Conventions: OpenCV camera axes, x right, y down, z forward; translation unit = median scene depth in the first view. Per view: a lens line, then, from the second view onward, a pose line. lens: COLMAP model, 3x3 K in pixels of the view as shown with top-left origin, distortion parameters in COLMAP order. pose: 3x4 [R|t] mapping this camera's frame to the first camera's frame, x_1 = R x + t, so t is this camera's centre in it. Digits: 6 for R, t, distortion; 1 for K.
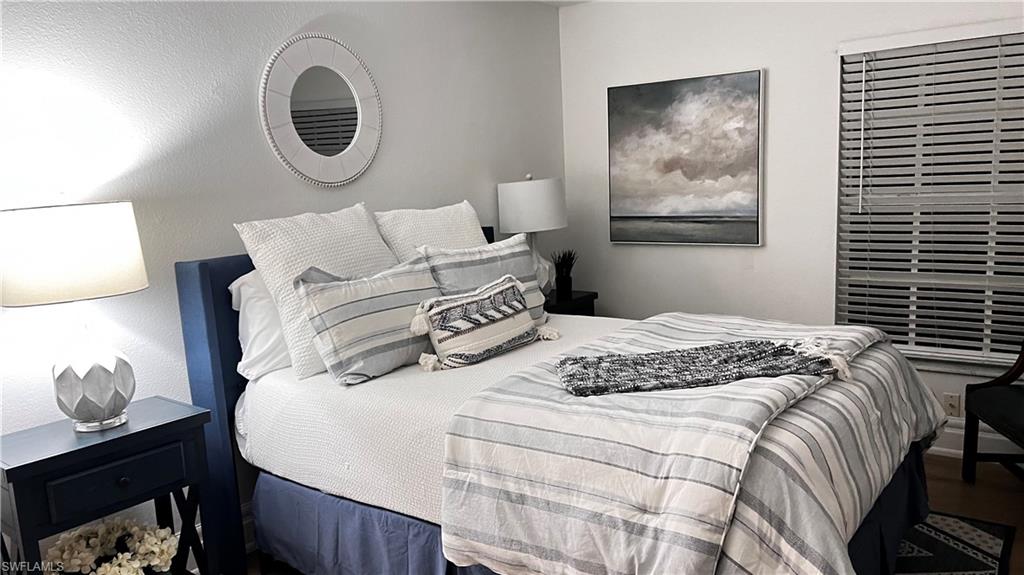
lens RADIAL K [[734.2, 0, 512.0], [0, 734.2, 287.5], [0, 0, 1]] dist [0.000793, 0.000427]
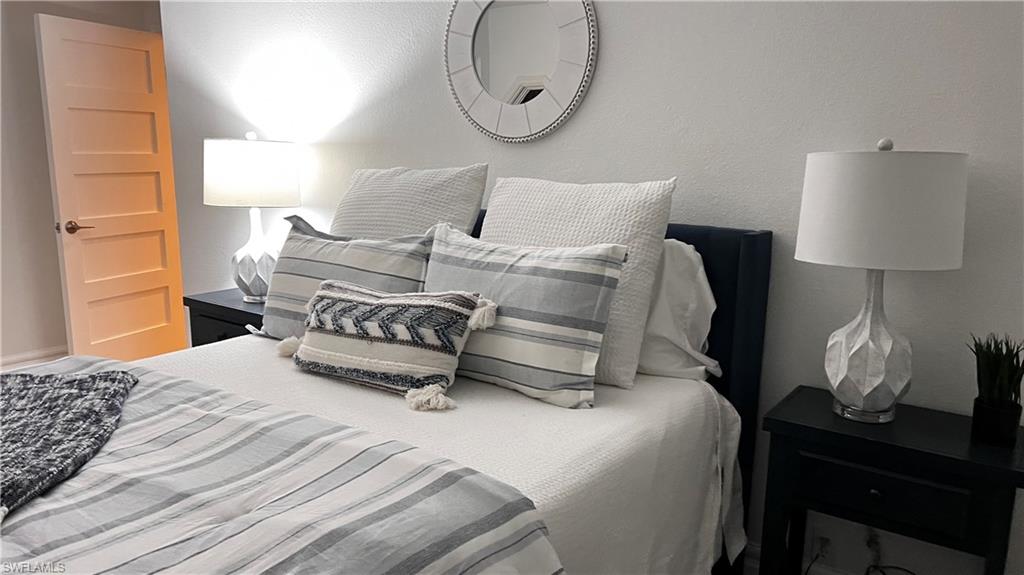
lens RADIAL K [[734.2, 0, 512.0], [0, 734.2, 287.5], [0, 0, 1]] dist [0.000793, 0.000427]
pose [[0.091596, 0.241902, -0.965968, 0.676118], [-0.180833, 0.957958, 0.222748, -0.188927], [0.979239, 0.154276, 0.131489, 1.049408]]
